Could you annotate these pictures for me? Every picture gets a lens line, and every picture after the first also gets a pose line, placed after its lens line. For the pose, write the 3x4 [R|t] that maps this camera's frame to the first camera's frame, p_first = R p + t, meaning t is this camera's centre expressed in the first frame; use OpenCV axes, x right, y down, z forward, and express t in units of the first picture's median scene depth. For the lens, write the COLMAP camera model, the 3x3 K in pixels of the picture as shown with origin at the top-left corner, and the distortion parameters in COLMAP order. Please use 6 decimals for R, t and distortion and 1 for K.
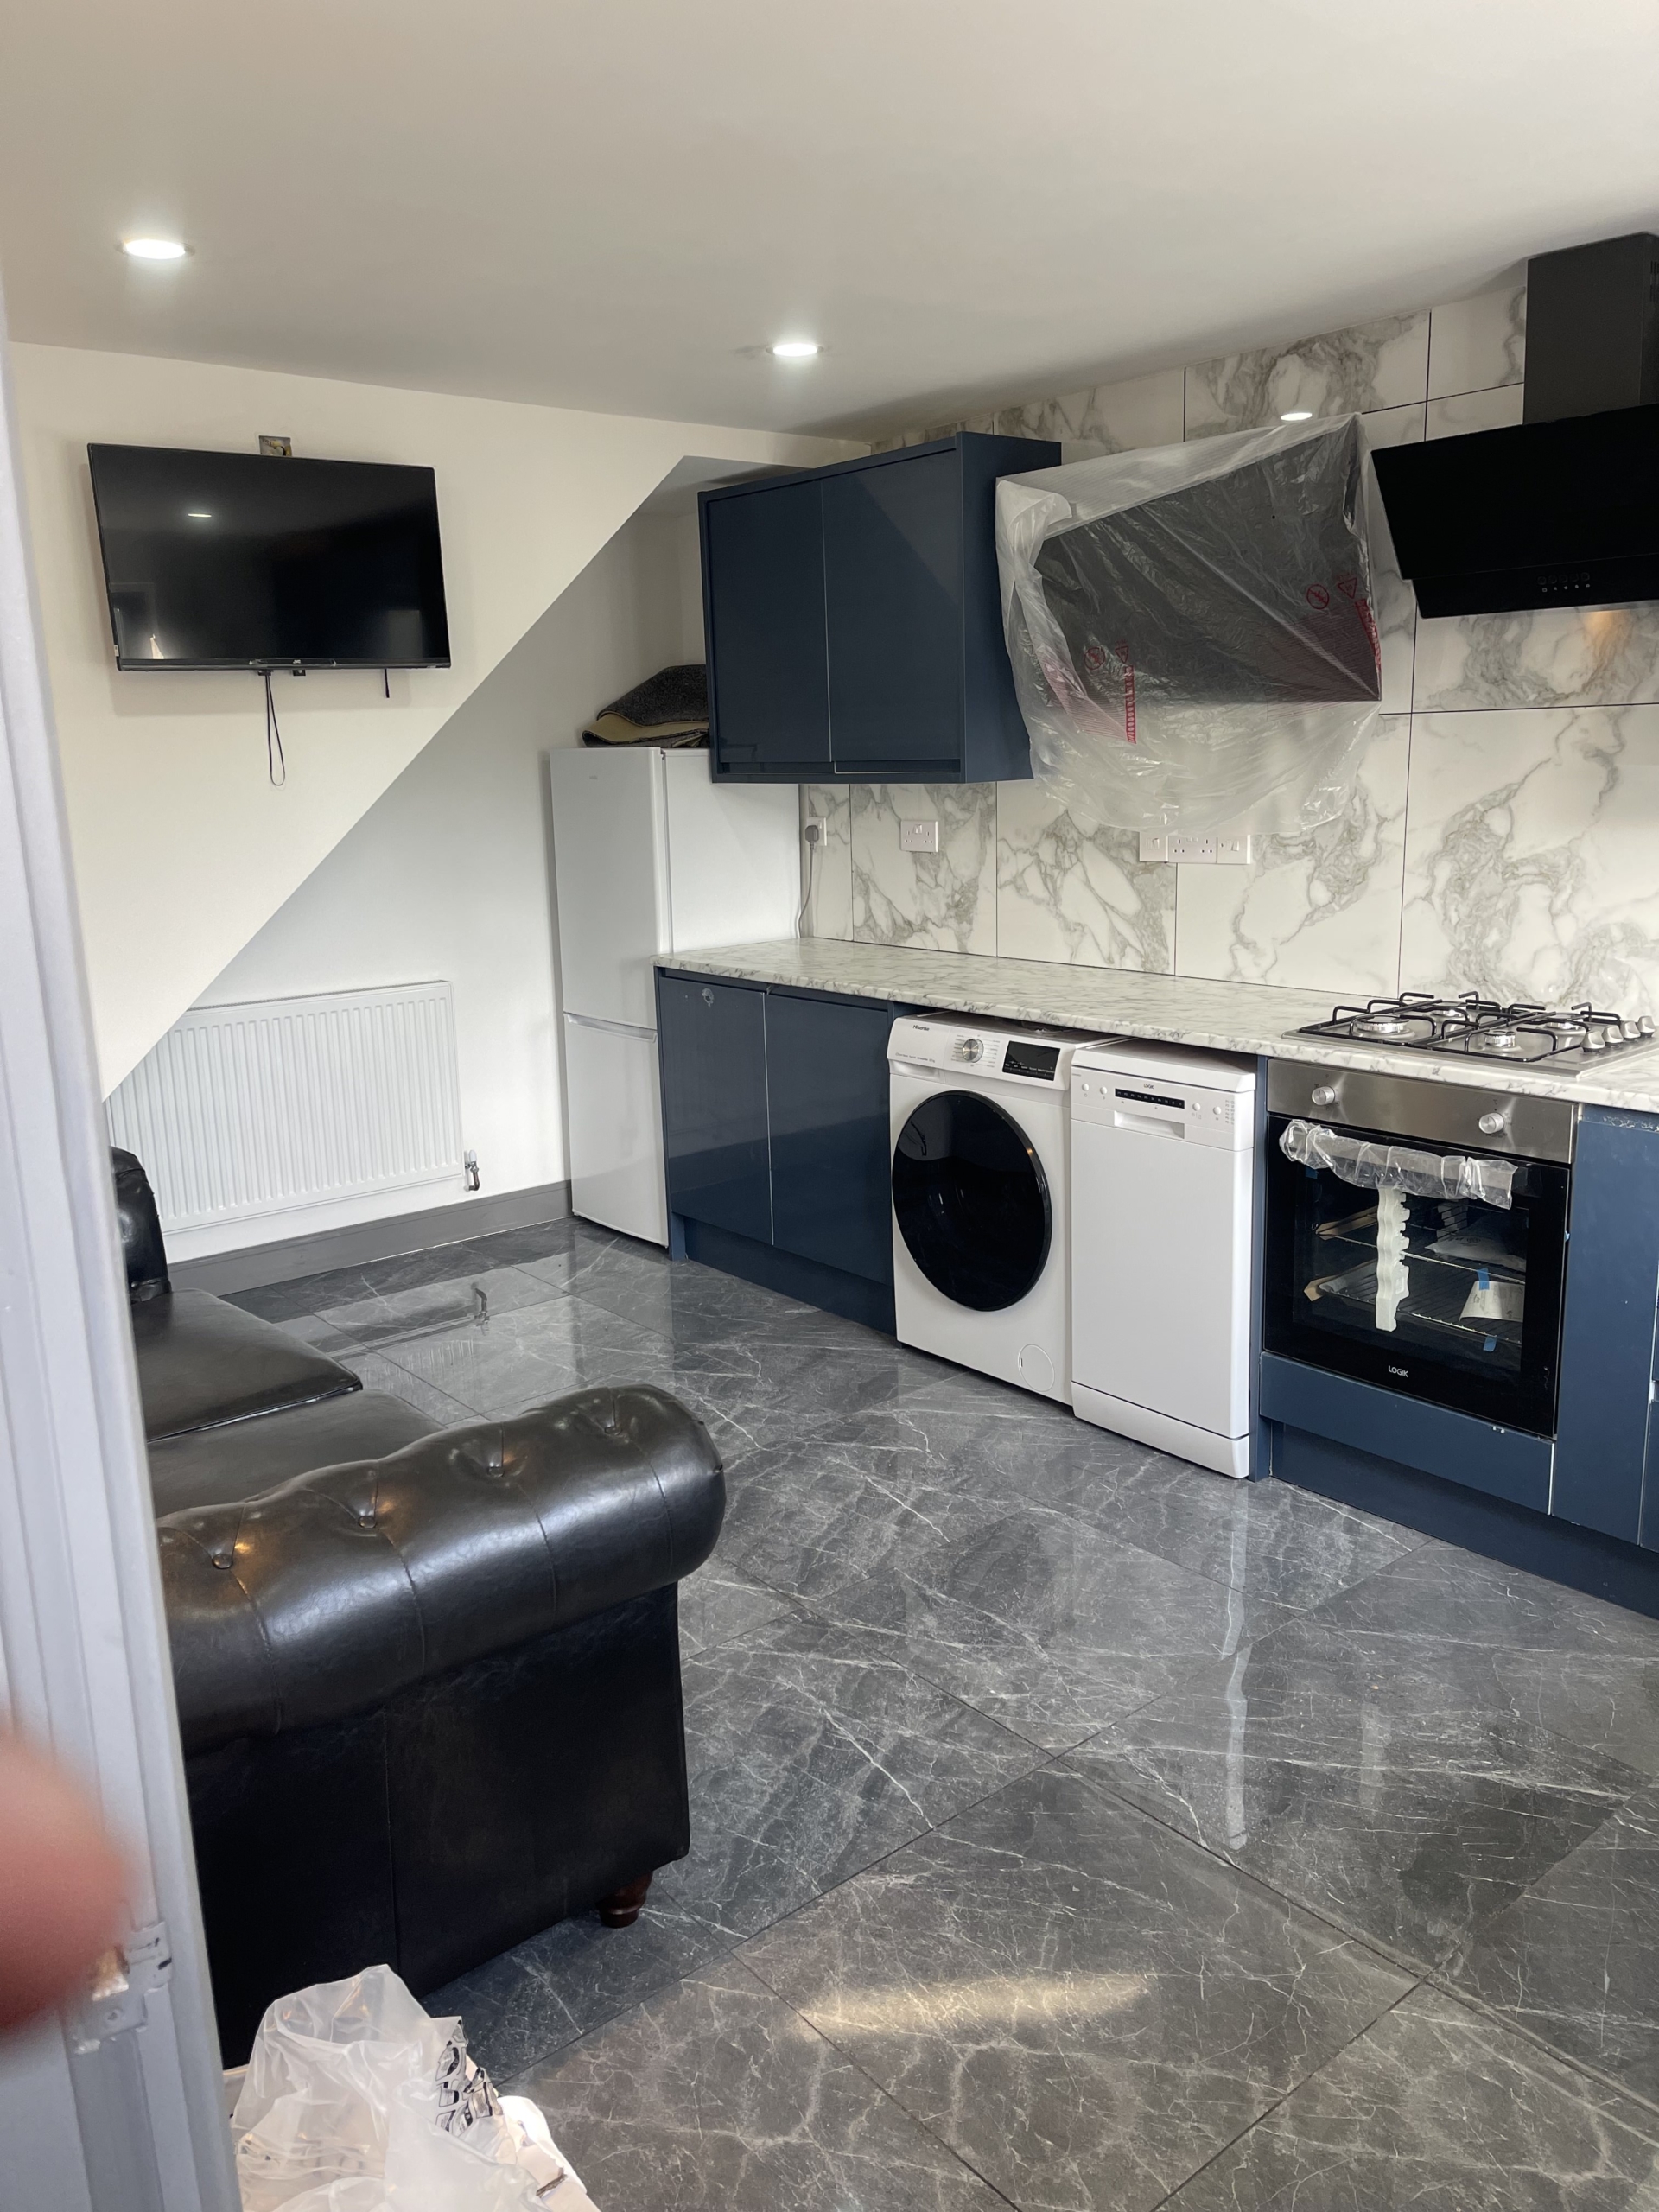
lens RADIAL K [[1560.5, 0, 829.5], [0, 1560.5, 1106.0], [0, 0, 1]] dist [0.000390, -0.000135]
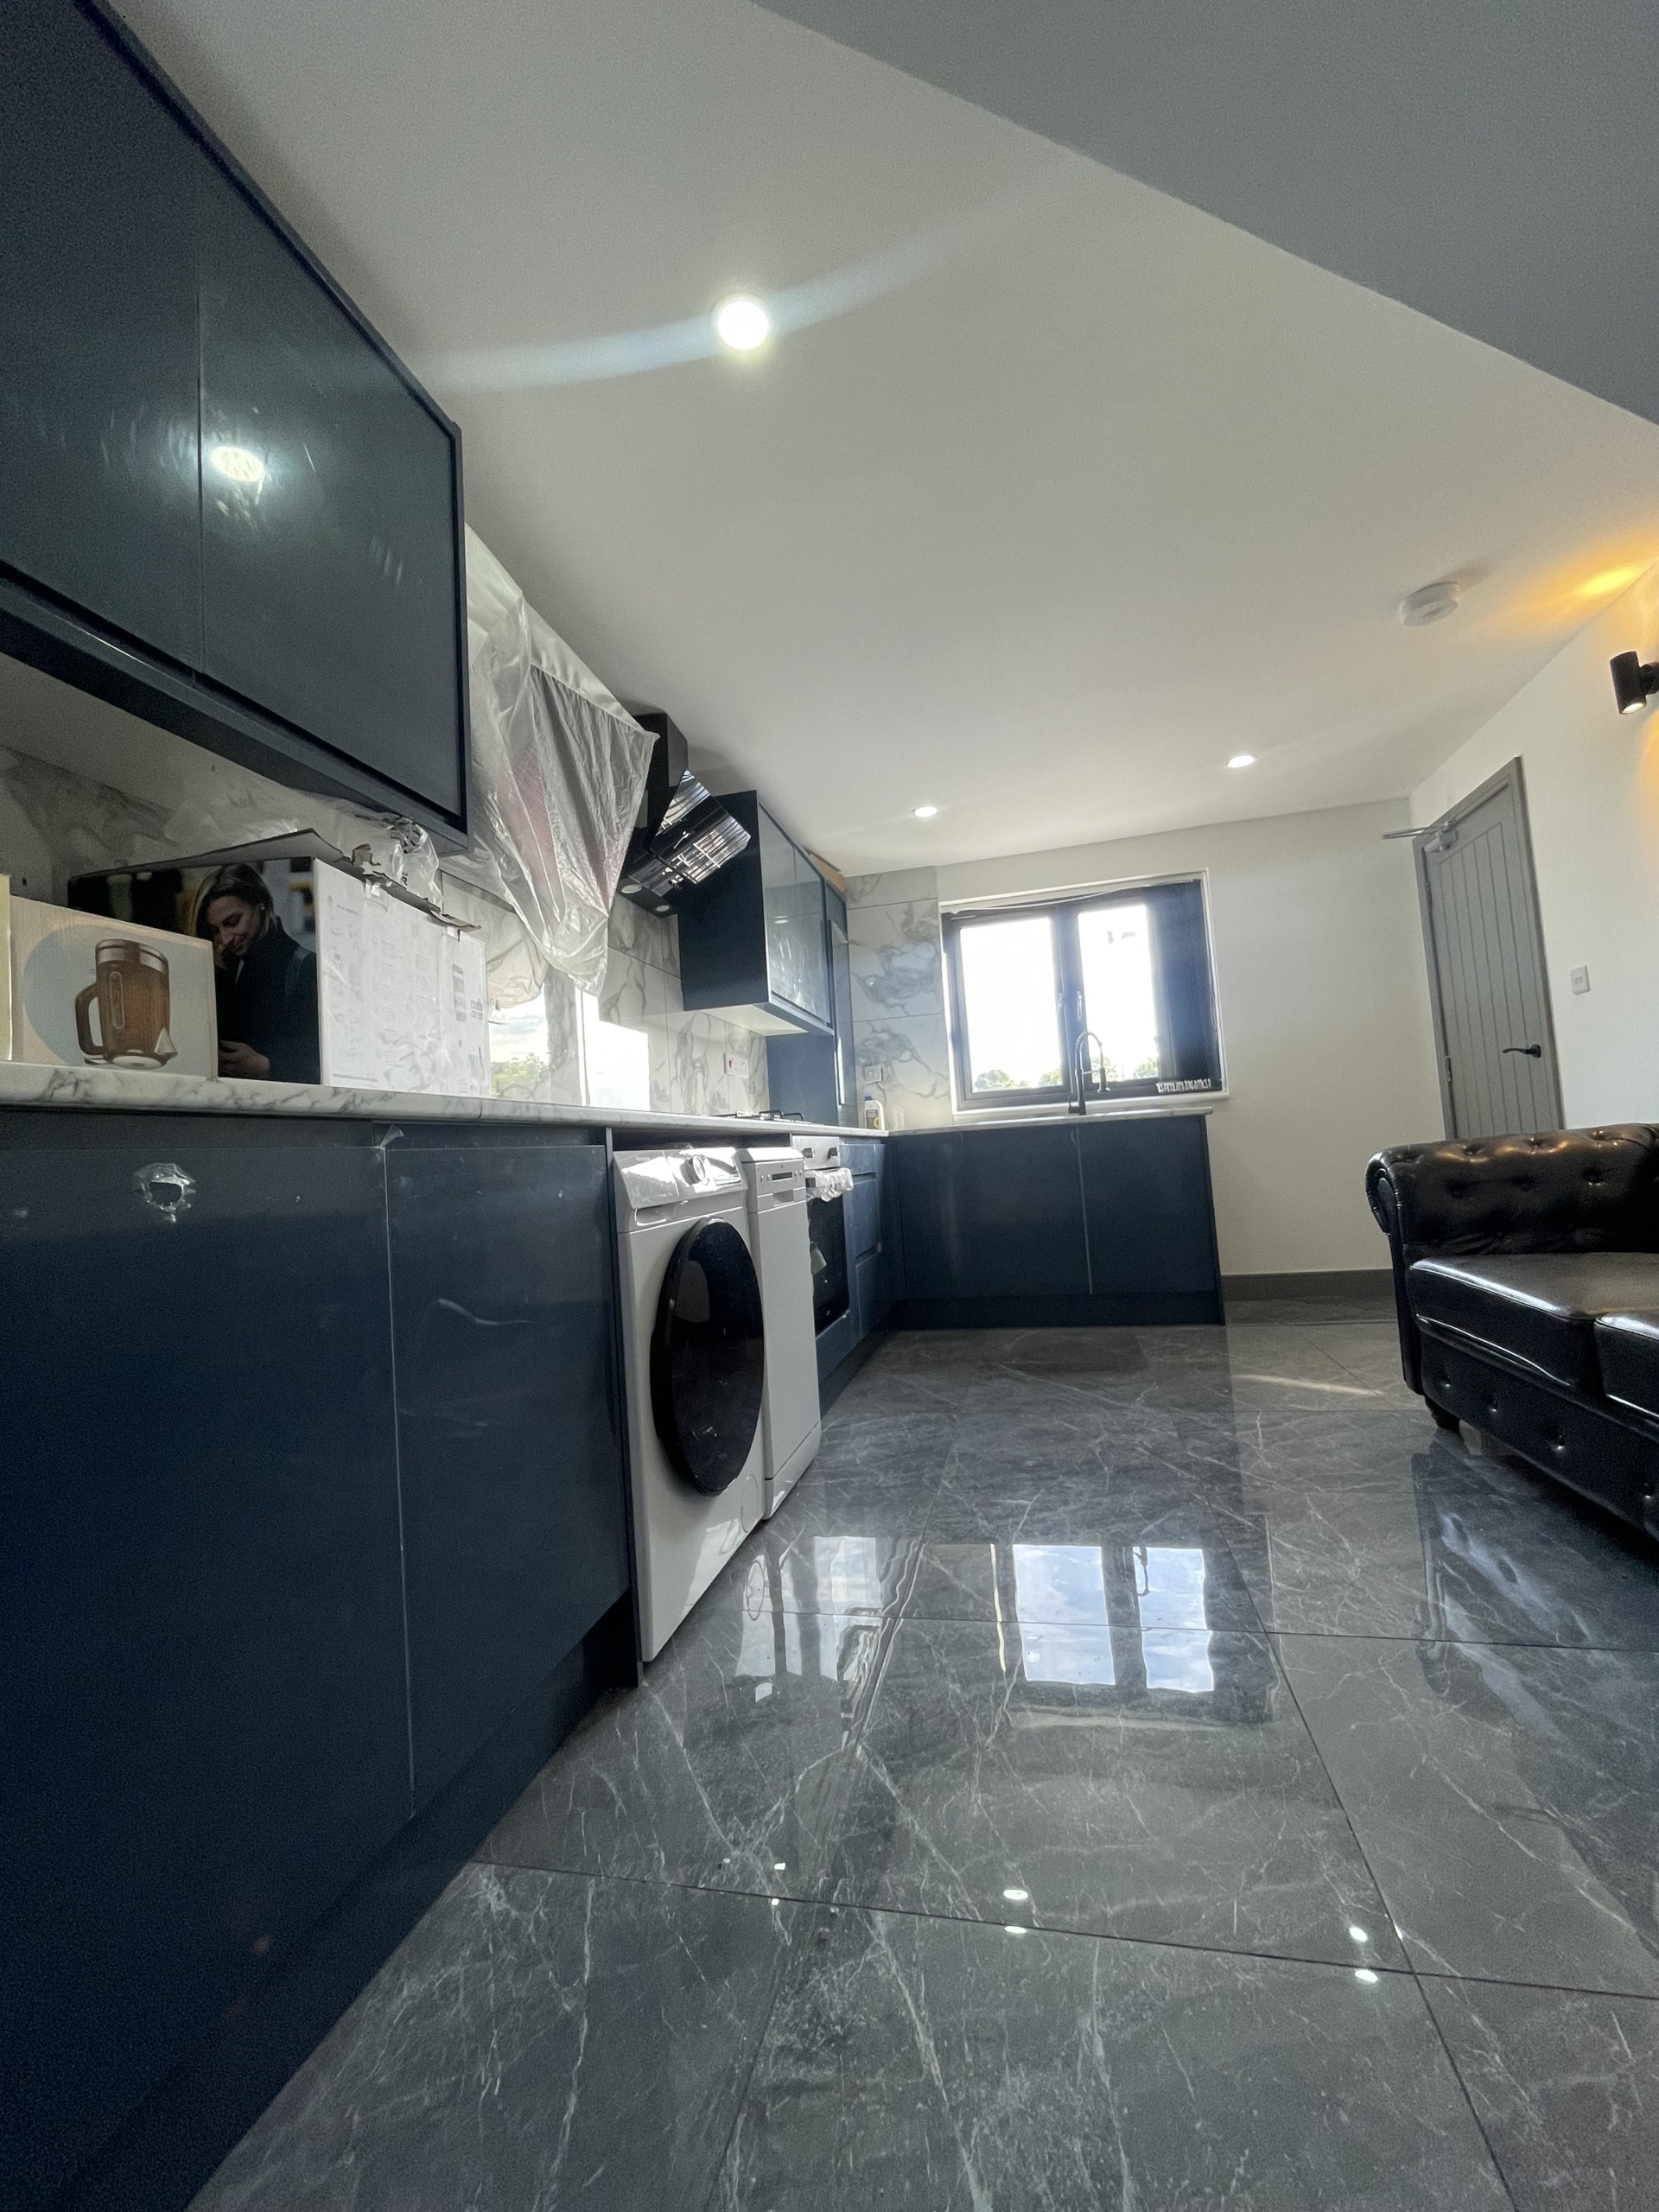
lens RADIAL K [[890.6, 0, 829.5], [0, 890.6, 1106.0], [0, 0, 1]] dist [-0.001672, -0.002814]
pose [[-0.584650, 0.115573, 0.803011, -0.517176], [0.258275, 0.964819, 0.049182, -0.111345], [-0.769076, 0.236152, -0.593931, 1.796816]]
